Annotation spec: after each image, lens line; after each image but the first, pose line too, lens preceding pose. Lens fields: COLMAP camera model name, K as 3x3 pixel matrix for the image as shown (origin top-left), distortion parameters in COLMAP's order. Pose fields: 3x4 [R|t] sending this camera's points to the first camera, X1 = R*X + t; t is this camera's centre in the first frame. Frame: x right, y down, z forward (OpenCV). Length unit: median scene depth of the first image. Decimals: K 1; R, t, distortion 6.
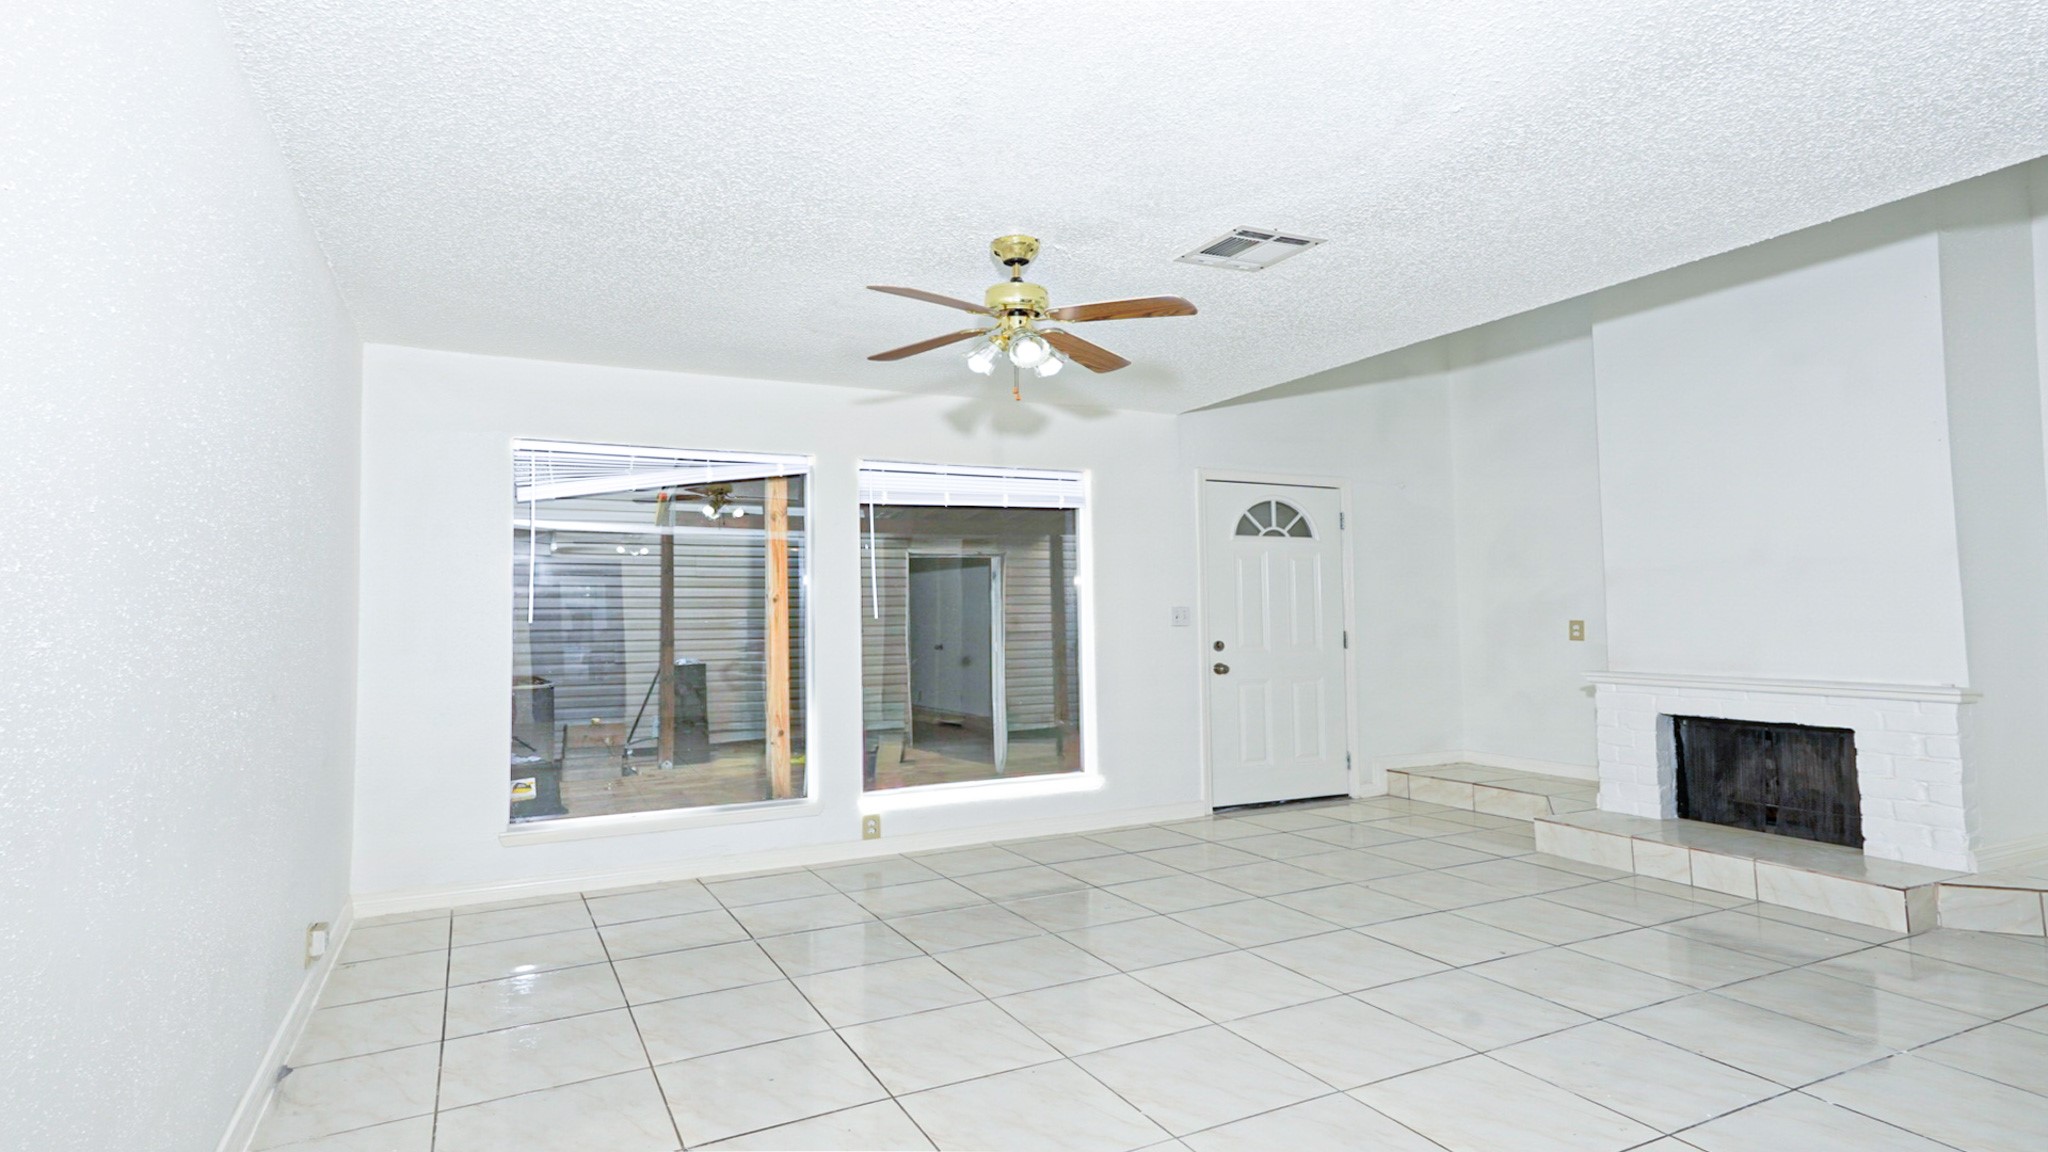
lens RADIAL K [[1060.0, 0, 1024.0], [0, 1060.0, 576.0], [0, 0, 1]] dist [0.000548, 0.024073]
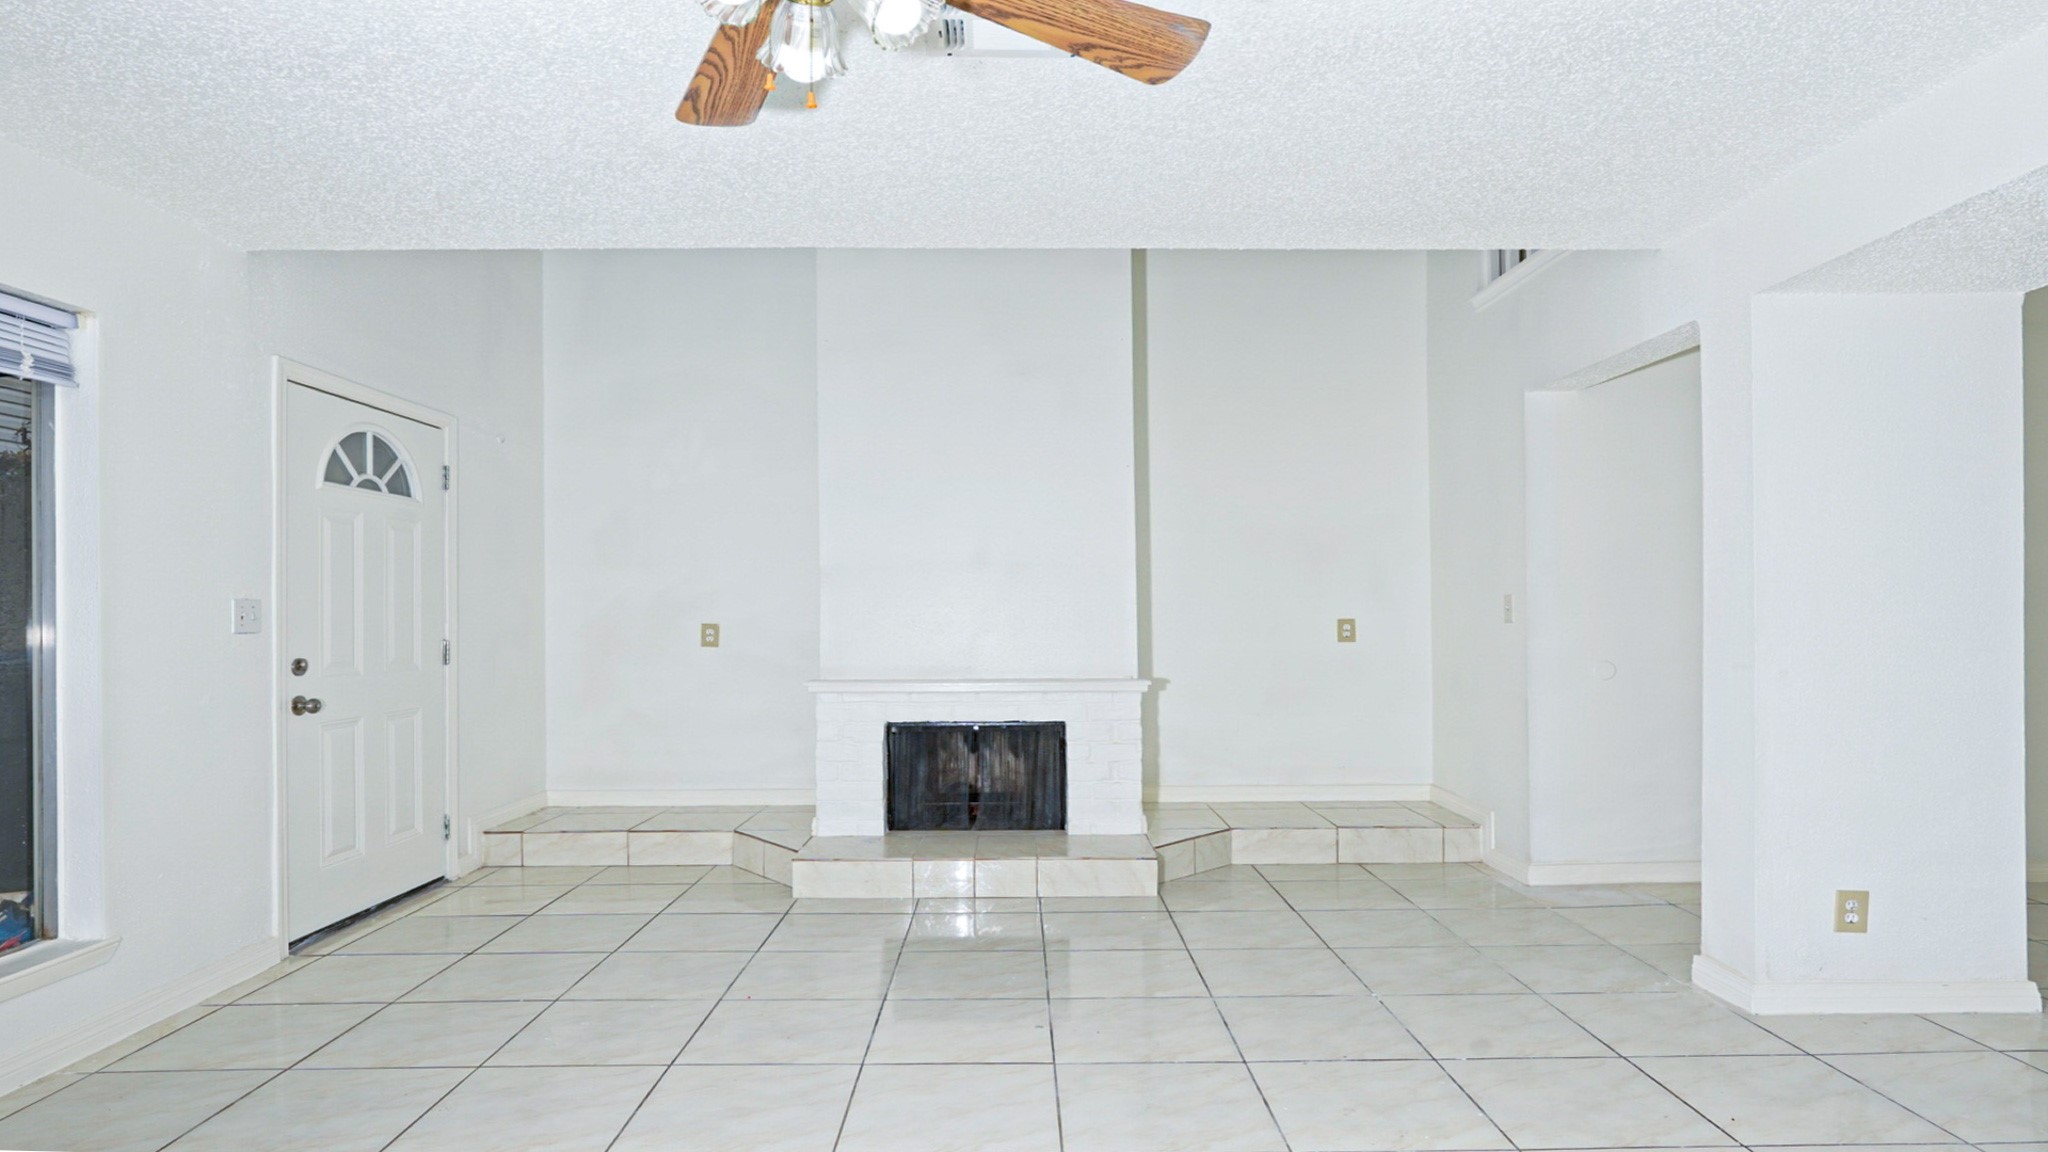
lens RADIAL K [[1139.9, 0, 1011.3], [0, 1139.9, 605.3], [0, 0, 1]] dist [-0.017478, 0.031716]
pose [[0.448271, 0.015204, 0.893768, -0.237452], [-0.036059, 0.999349, 0.001086, 0.020240], [-0.893170, -0.032716, 0.448528, 0.433299]]
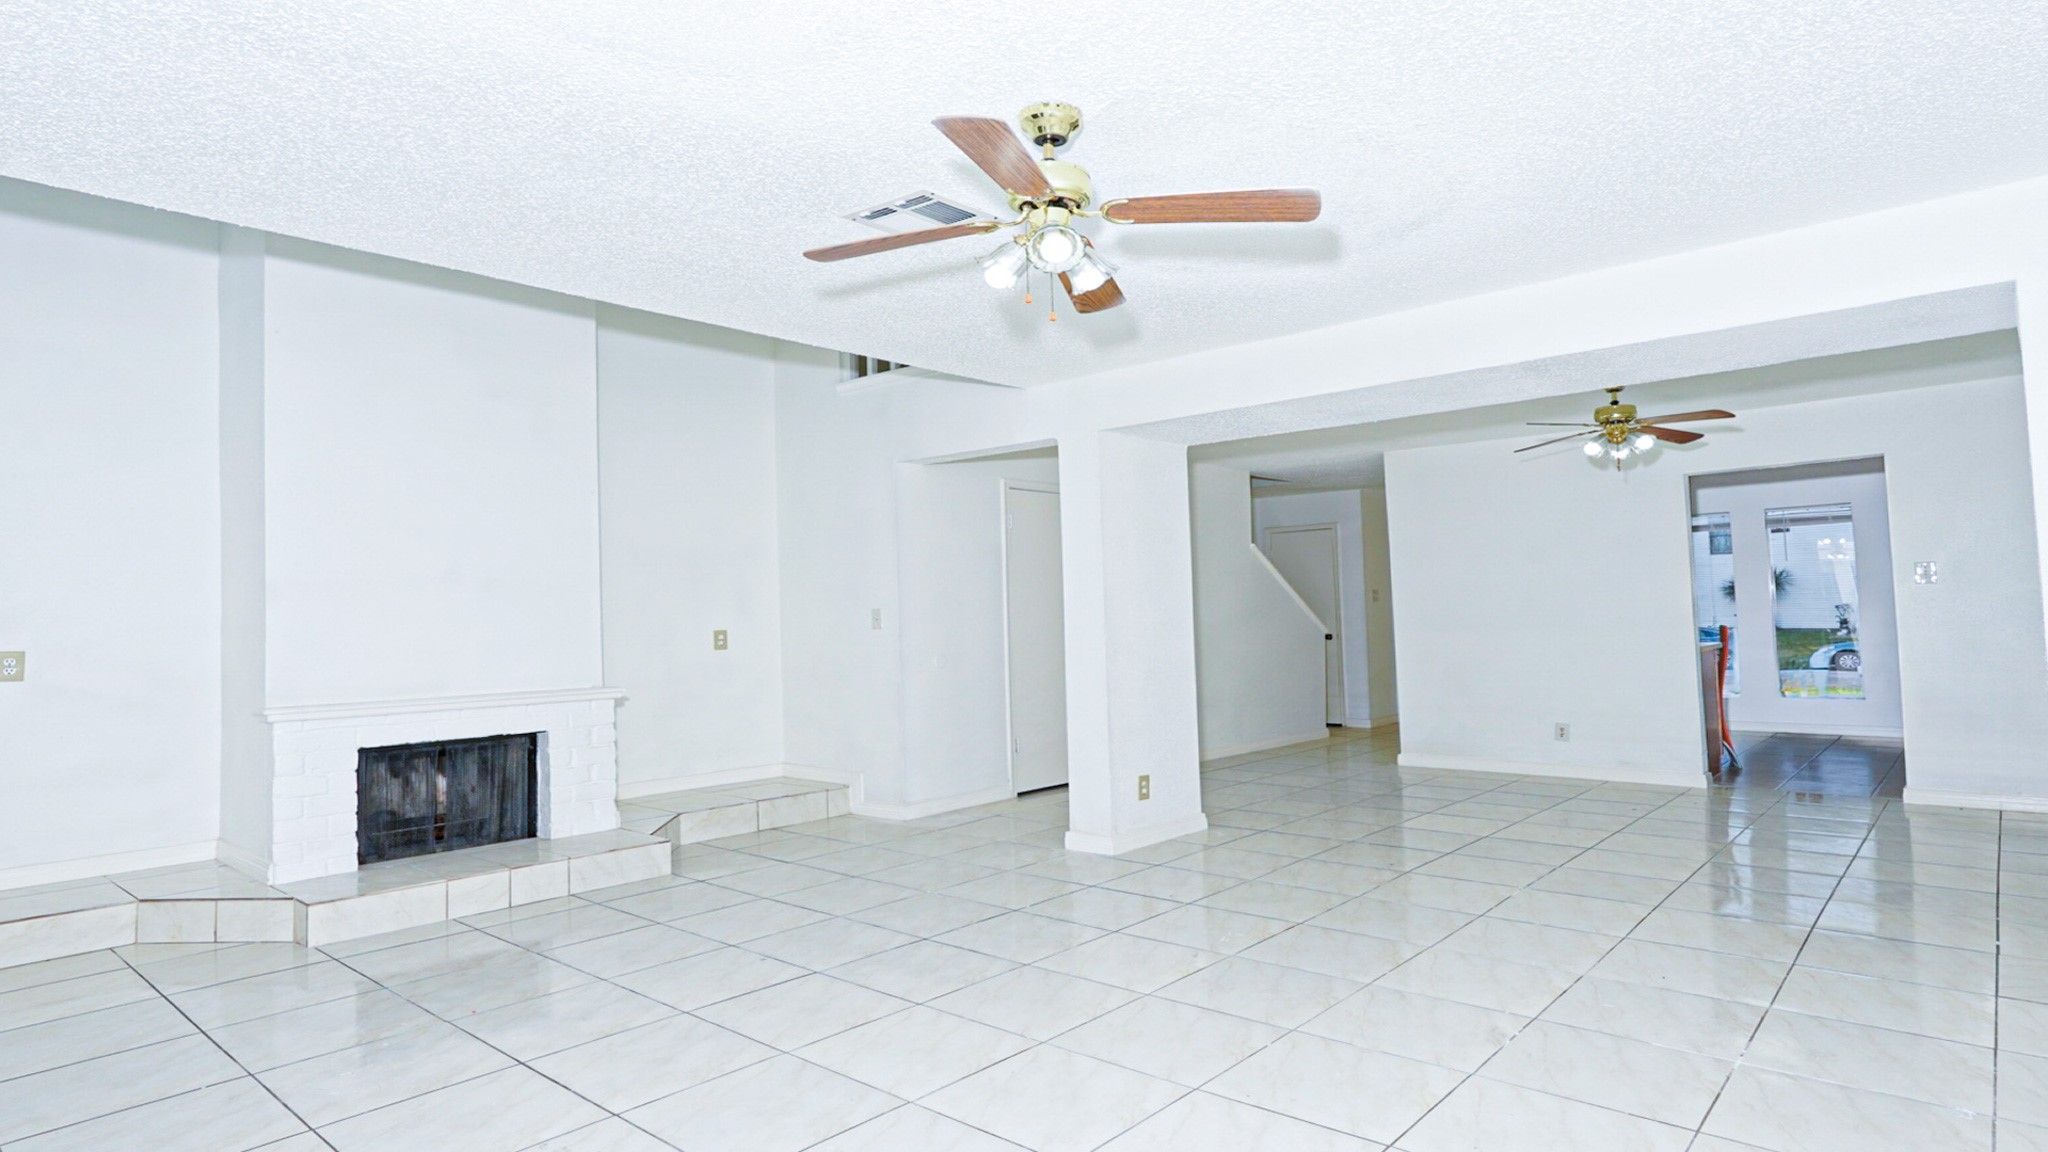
lens RADIAL K [[1139.9, 0, 1011.3], [0, 1139.9, 605.3], [0, 0, 1]] dist [-0.017478, 0.031716]
pose [[-0.366508, 0.029771, 0.929938, -0.440829], [-0.013789, 0.999204, -0.037423, 0.038582], [-0.930313, -0.026539, -0.365806, 0.806853]]
